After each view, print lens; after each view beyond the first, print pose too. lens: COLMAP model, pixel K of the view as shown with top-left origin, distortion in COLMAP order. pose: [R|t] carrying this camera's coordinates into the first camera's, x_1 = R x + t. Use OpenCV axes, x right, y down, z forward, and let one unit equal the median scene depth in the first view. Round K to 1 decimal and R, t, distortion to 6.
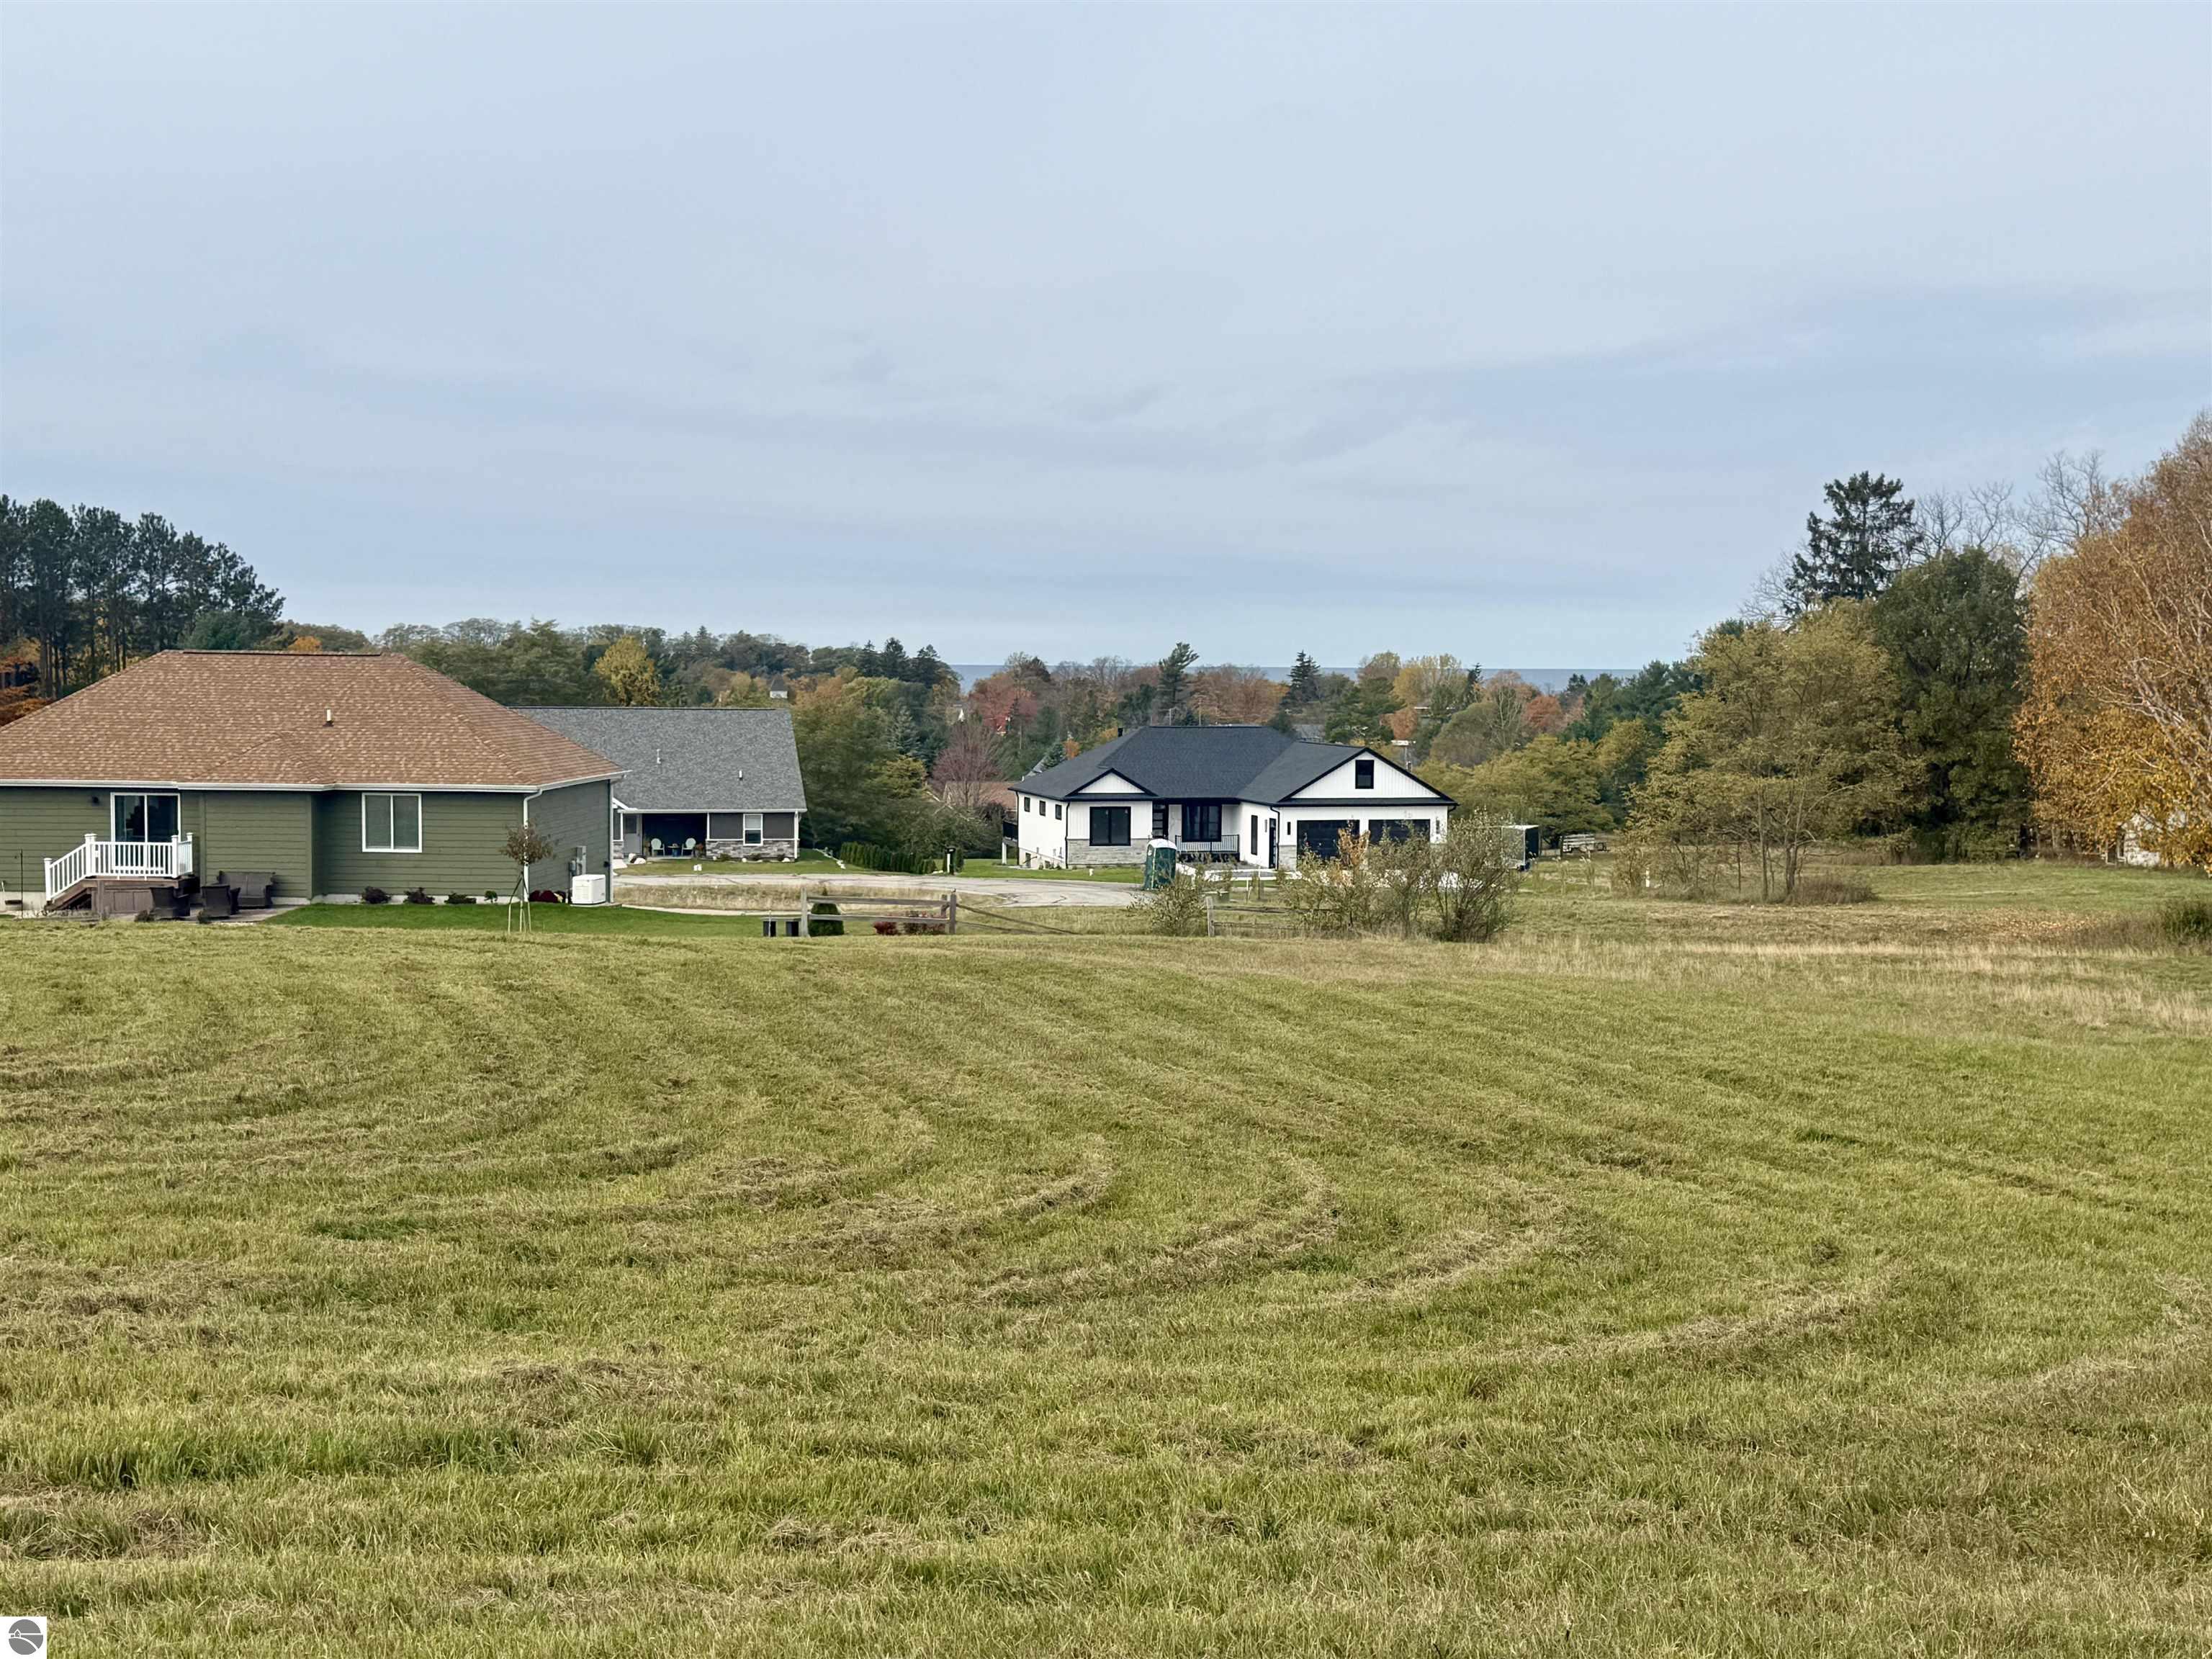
lens RADIAL K [[2832.3, 0, 1106.0], [0, 2832.3, 829.5], [0, 0, 1]] dist [0.140917, -0.044030]
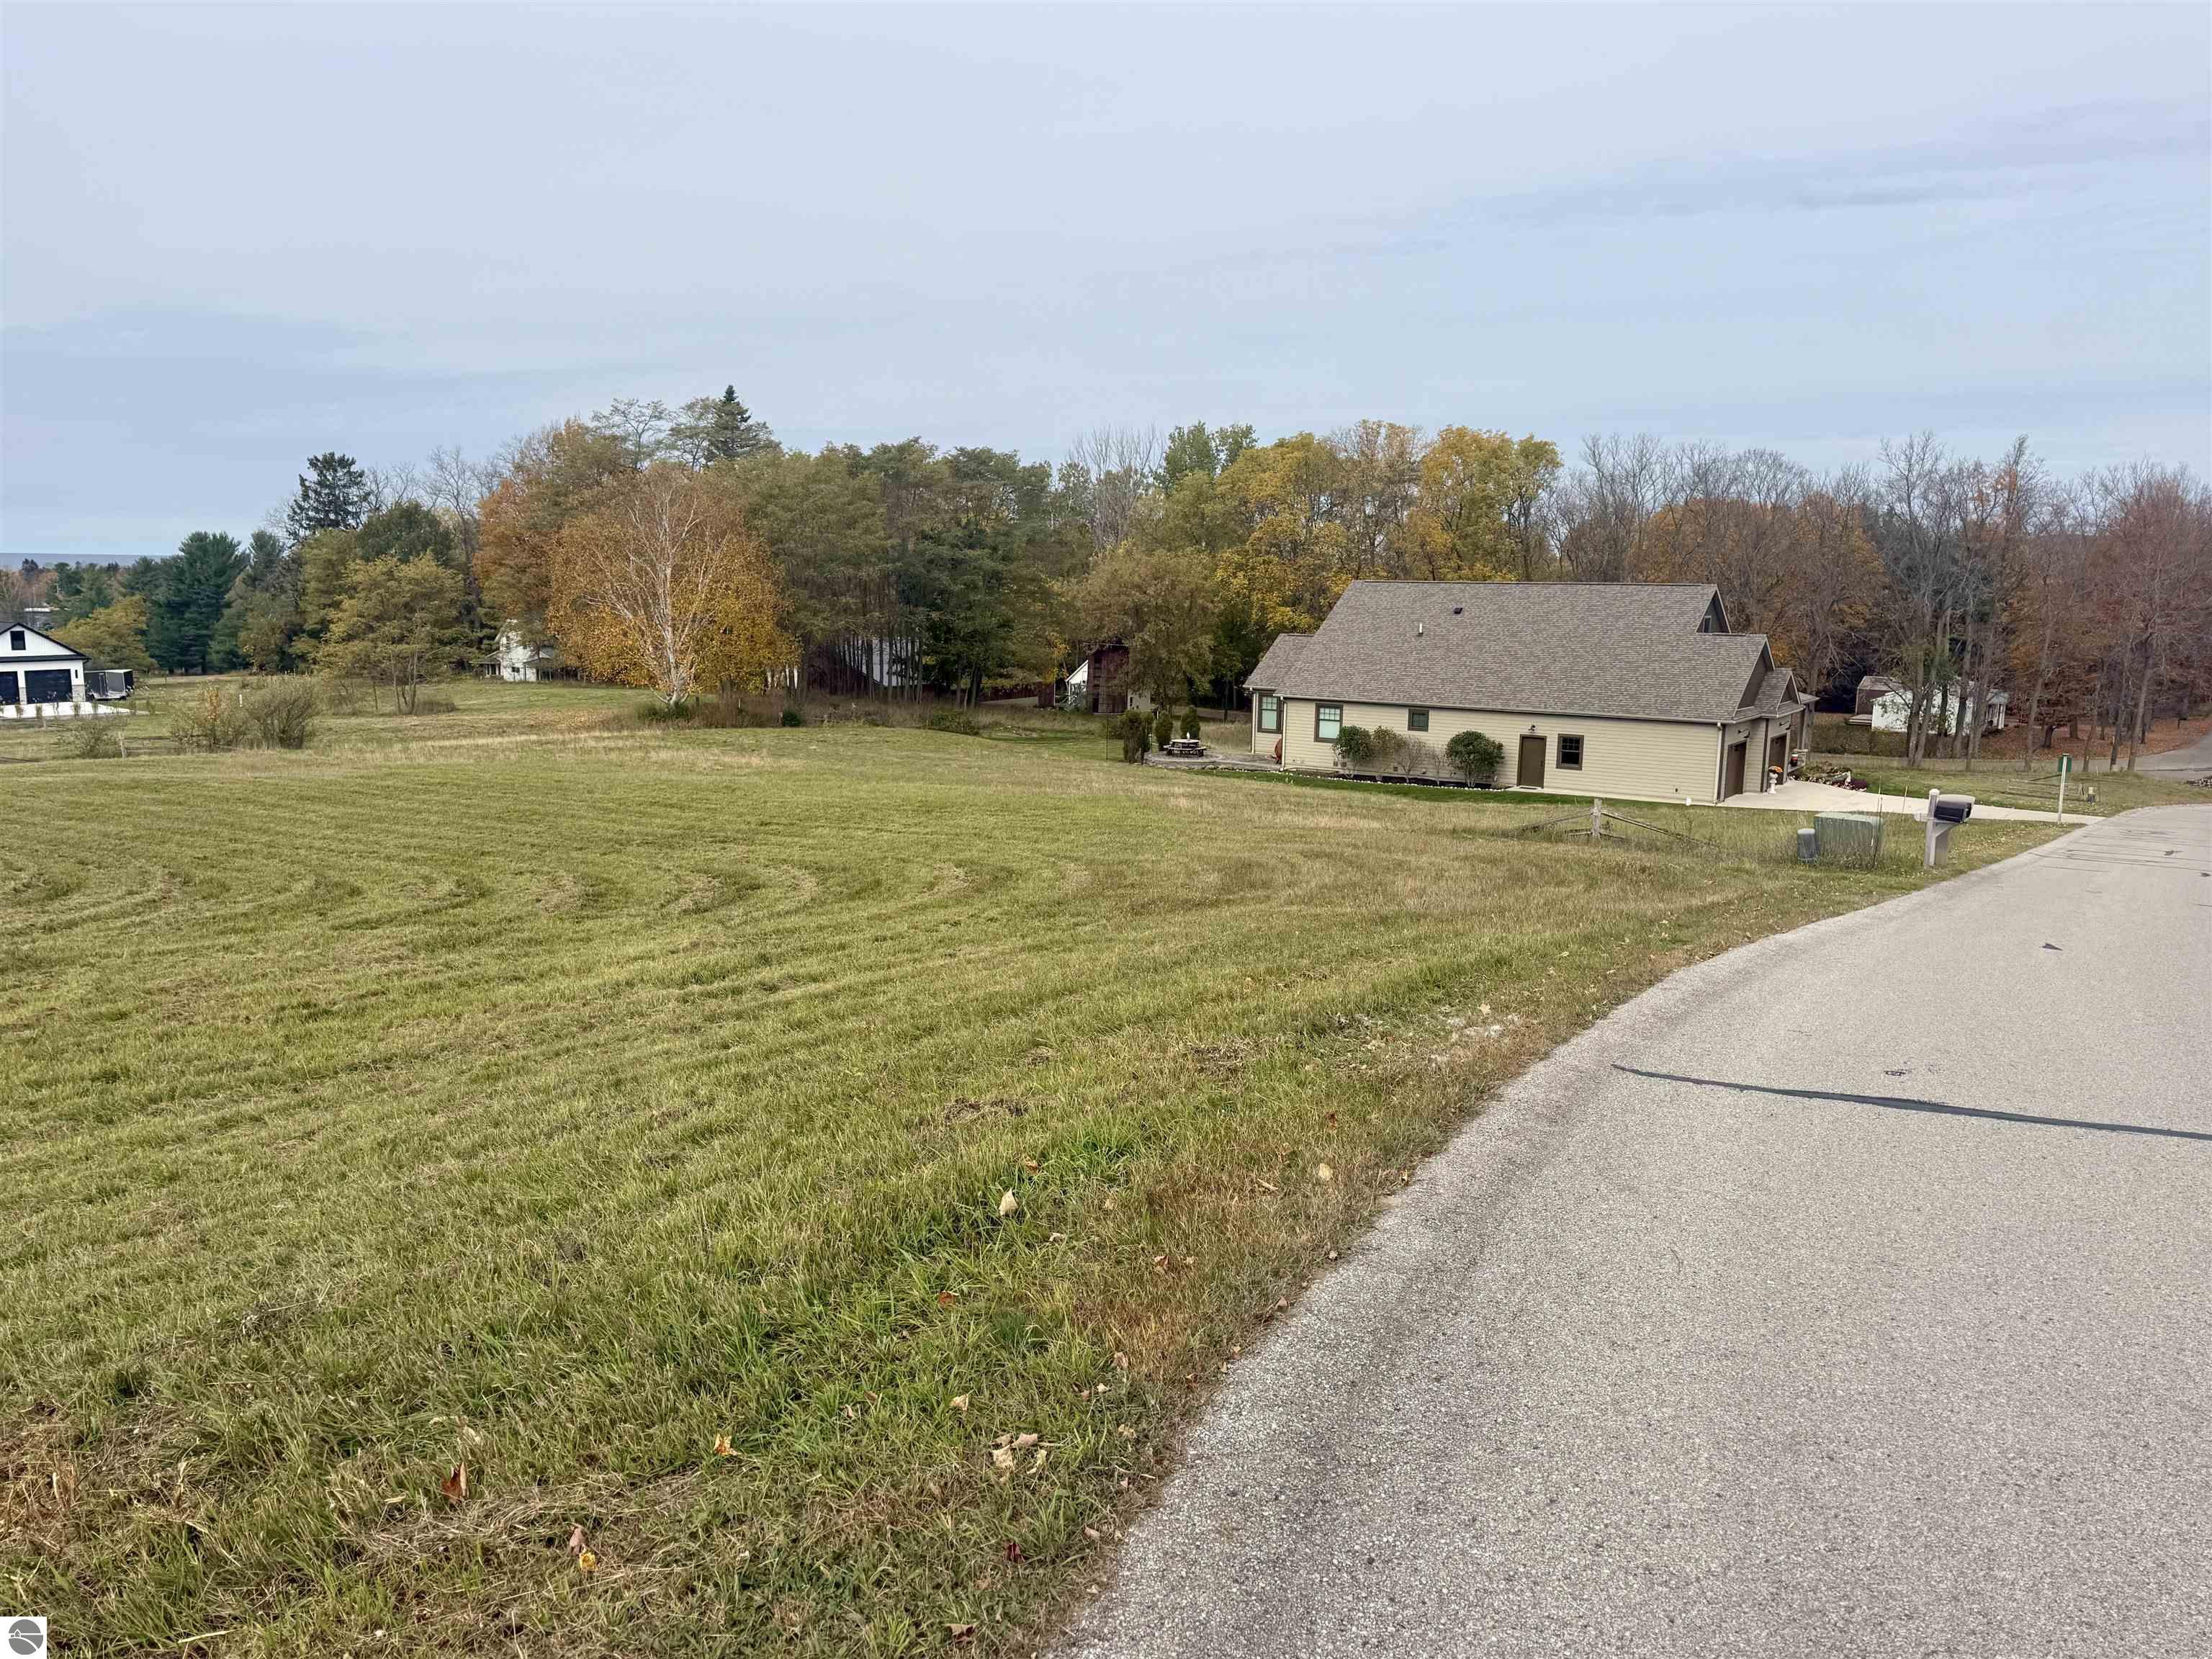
lens RADIAL K [[1630.0, 0, 1106.0], [0, 1630.0, 829.5], [0, 0, 1]] dist [0.037182, -0.056960]
pose [[0.730792, -0.102617, 0.674843, -0.081277], [0.028797, 0.992390, 0.119718, -0.007318], [-0.681993, -0.068056, 0.728186, -0.029283]]
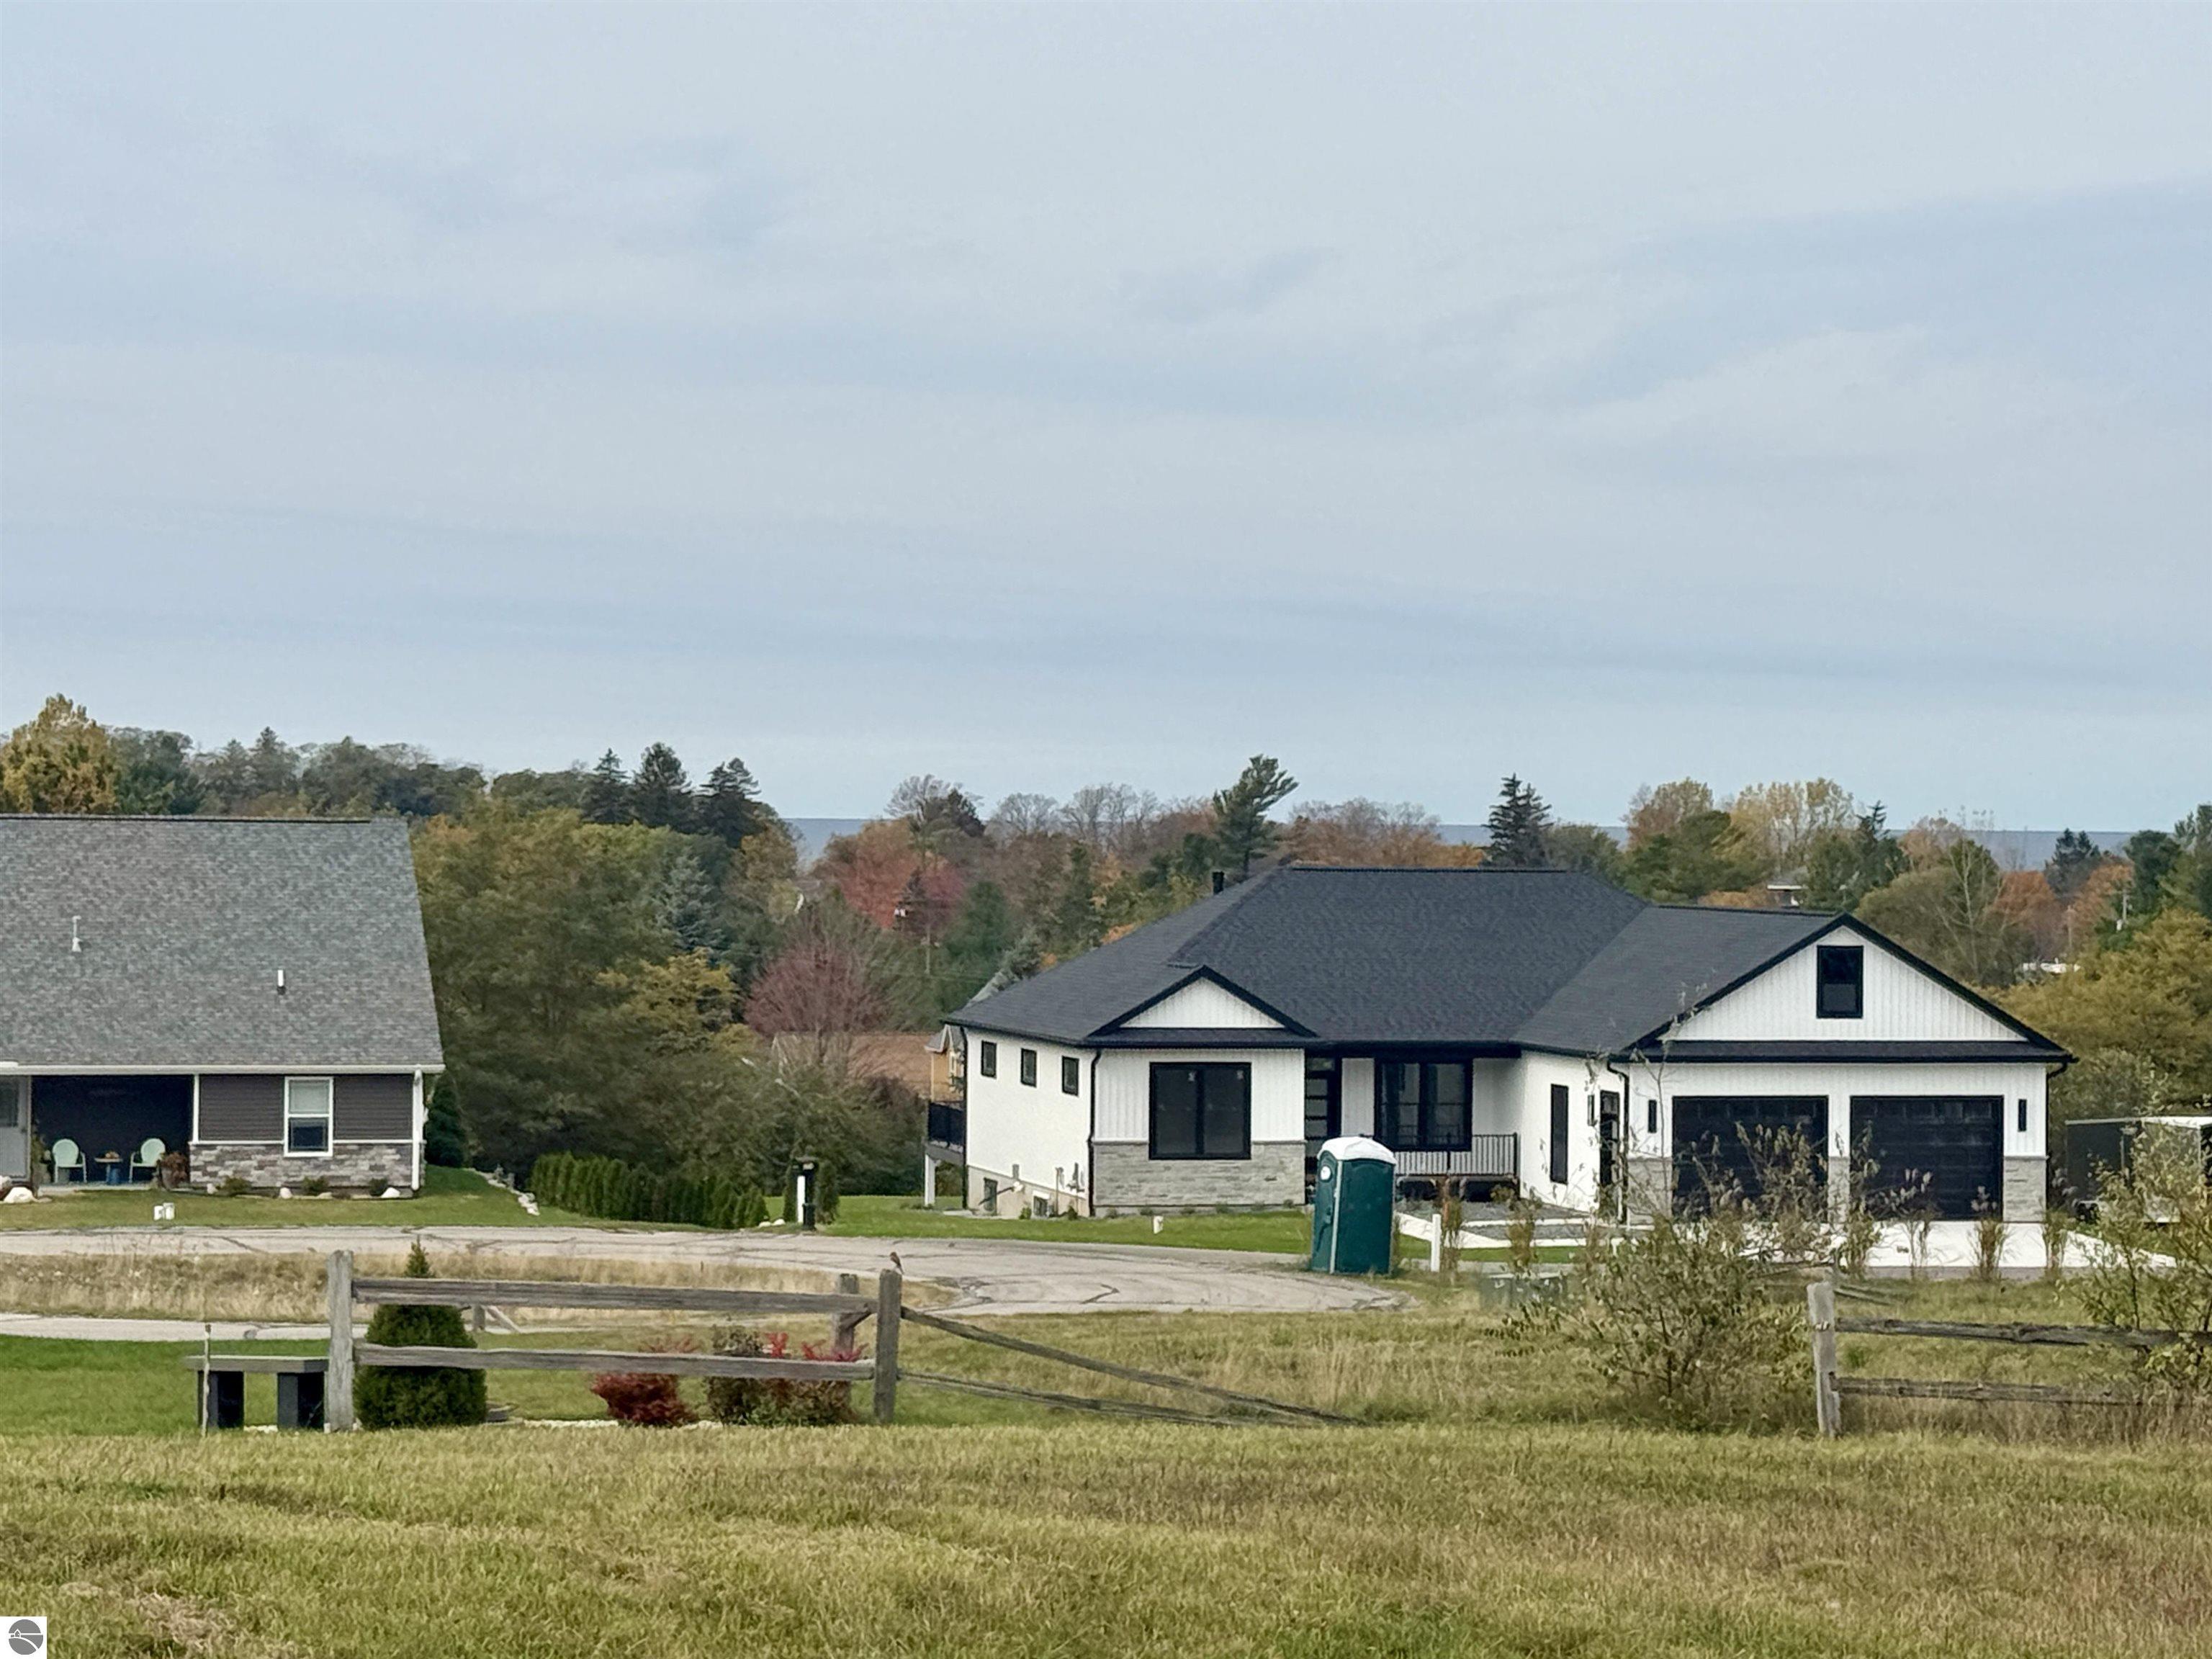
lens RADIAL K [[5688.9, 0, 1106.0], [0, 5688.9, 829.5], [0, 0, 1]] dist [0.127355, 0.161809]
pose [[0.999989, 0.002752, 0.003692, -0.014959], [-0.002538, 0.998389, -0.056675, 0.004763], [-0.003842, 0.056665, 0.998386, 0.191311]]
